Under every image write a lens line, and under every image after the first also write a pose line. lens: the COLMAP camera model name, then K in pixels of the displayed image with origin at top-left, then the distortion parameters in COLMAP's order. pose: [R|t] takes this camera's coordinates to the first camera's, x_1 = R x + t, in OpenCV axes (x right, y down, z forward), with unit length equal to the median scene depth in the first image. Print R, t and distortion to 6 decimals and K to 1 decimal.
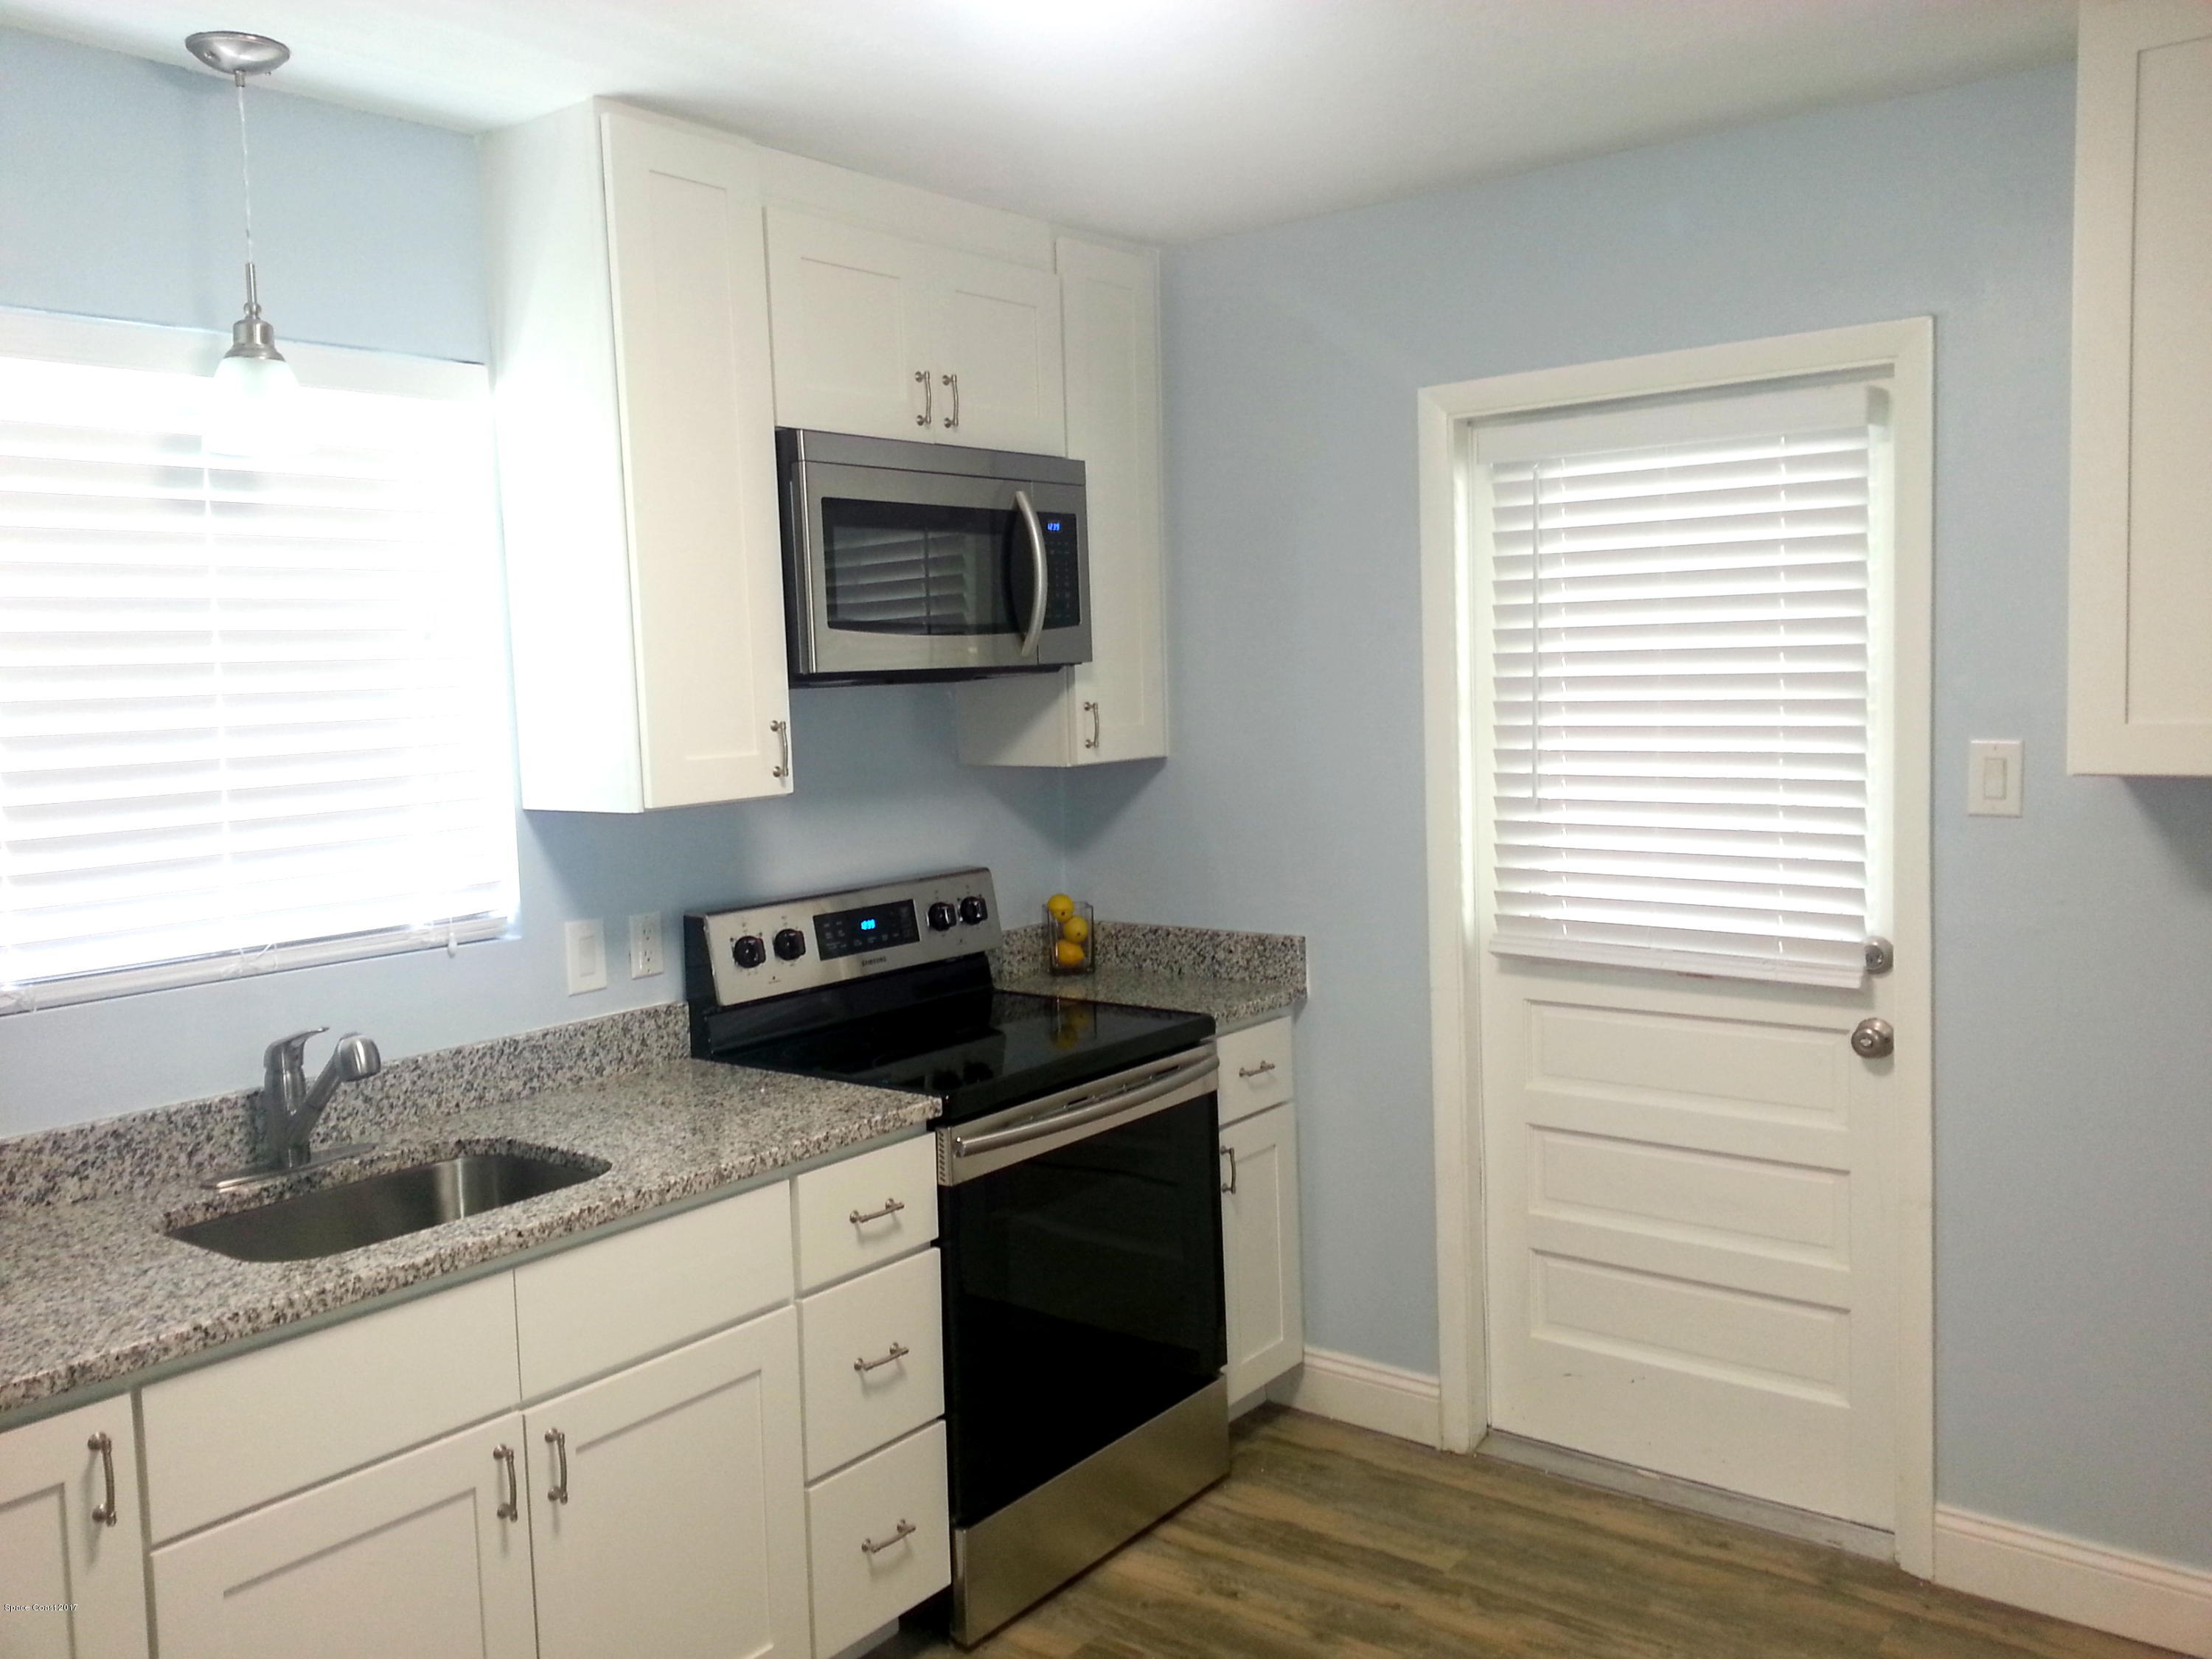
lens RADIAL K [[1785.5, 0, 1112.0], [0, 1785.5, 825.3], [0, 0, 1]] dist [0.104657, -0.186503]
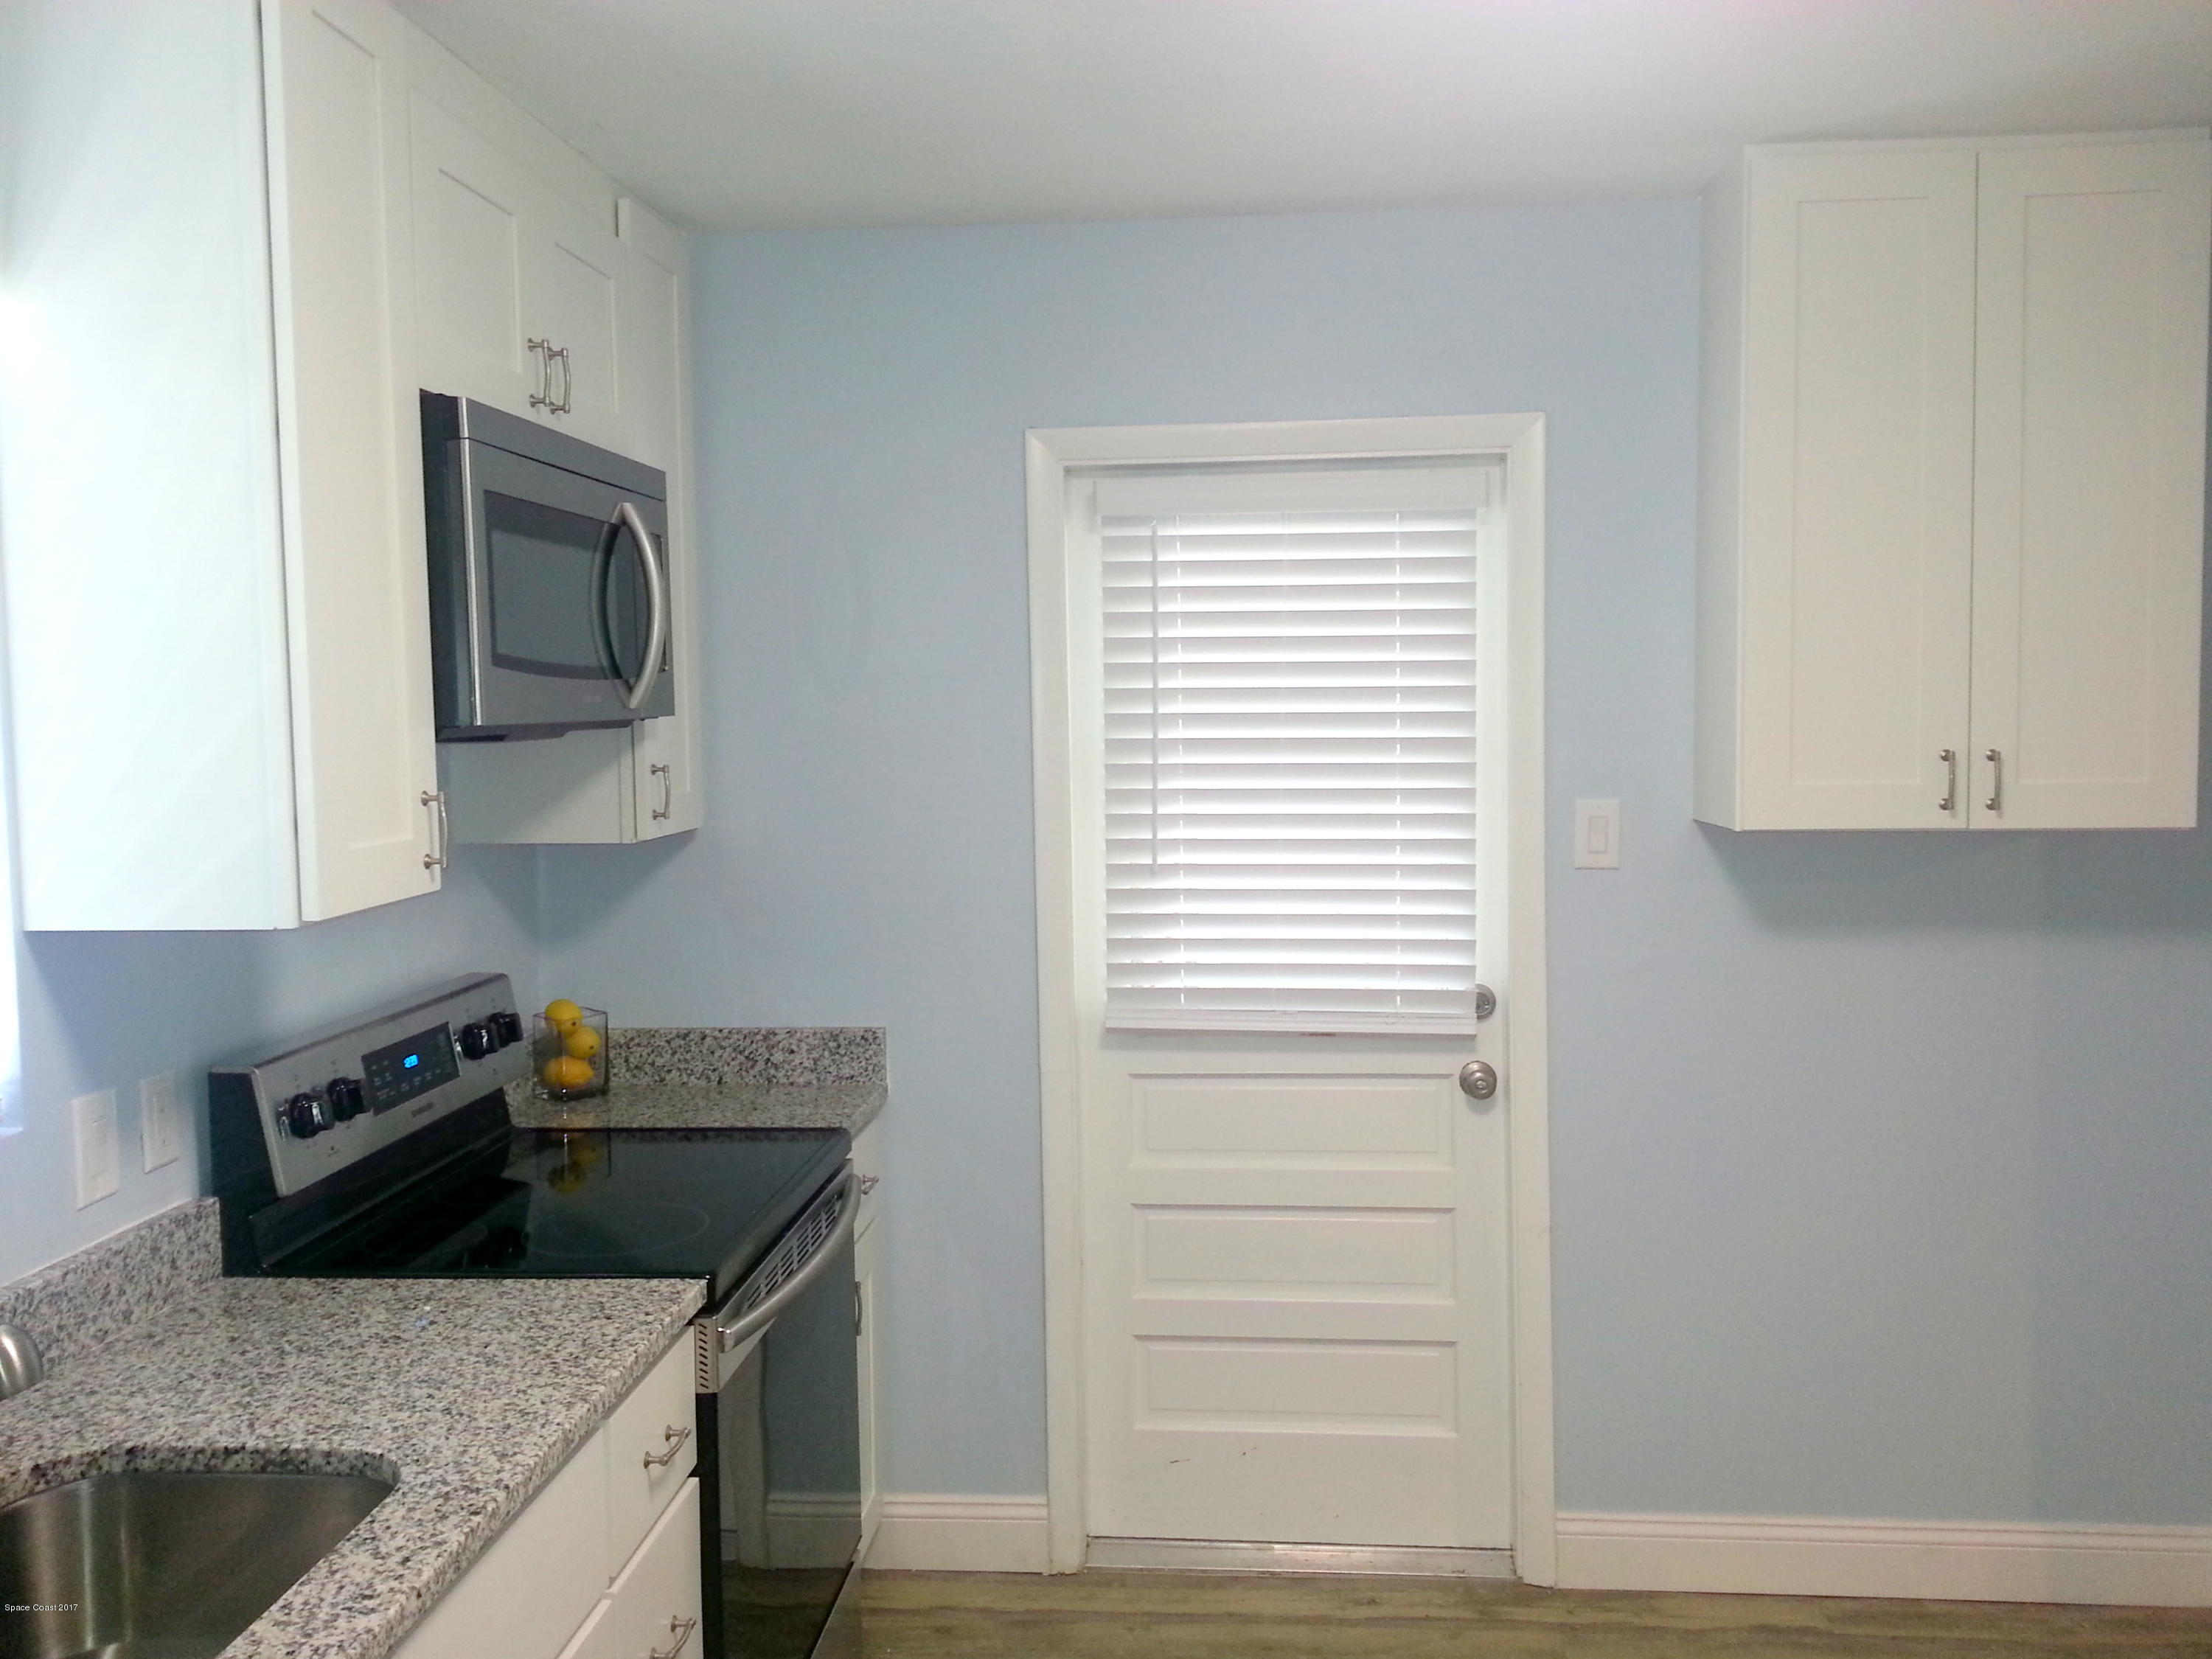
lens RADIAL K [[1792.3, 0, 1117.0], [0, 1792.3, 812.3], [0, 0, 1]] dist [0.080039, -0.125514]
pose [[0.836201, -0.015199, 0.548212, -0.346069], [0.036461, 0.998945, -0.027920, -0.018664], [-0.547209, 0.043335, 0.835873, 0.229134]]
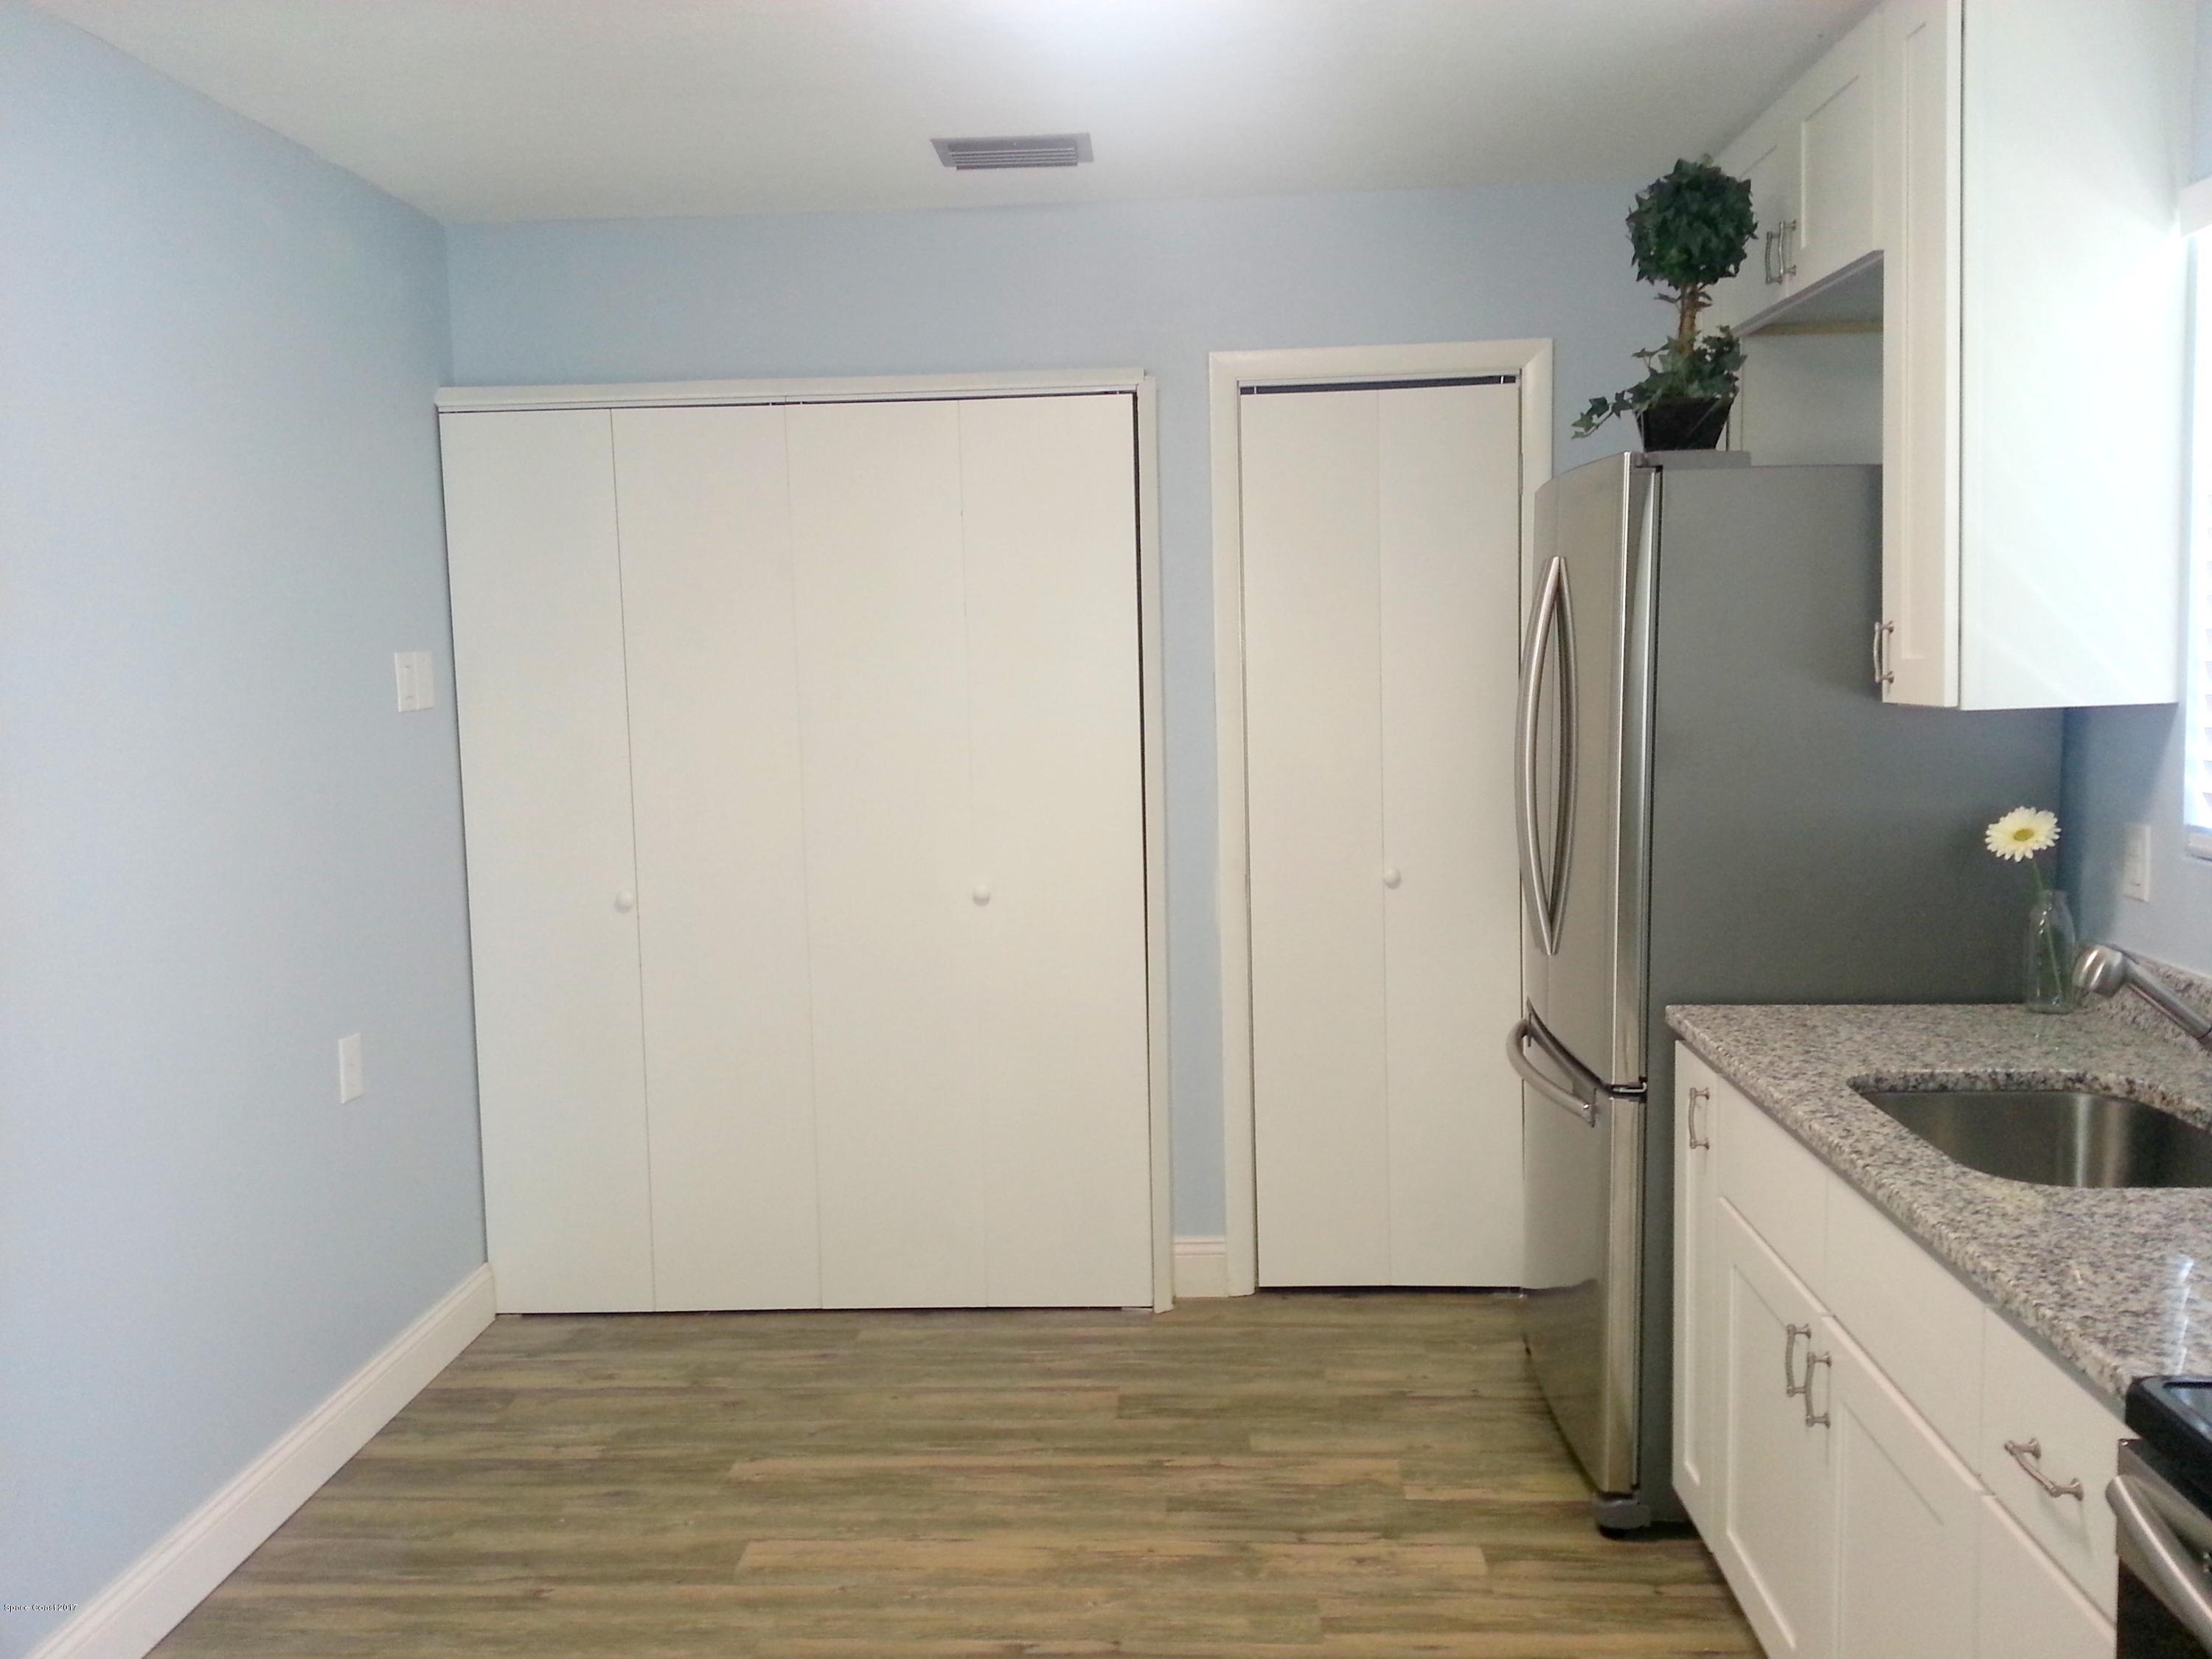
lens RADIAL K [[1772.4, 0, 1106.0], [0, 1772.4, 829.5], [0, 0, 1]] dist [0.058238, -0.109714]
pose [[-0.825270, 0.109066, -0.554107, 0.368096], [-0.000505, 0.981031, 0.193850, -0.086239], [0.564738, 0.160259, -0.809560, 1.133394]]
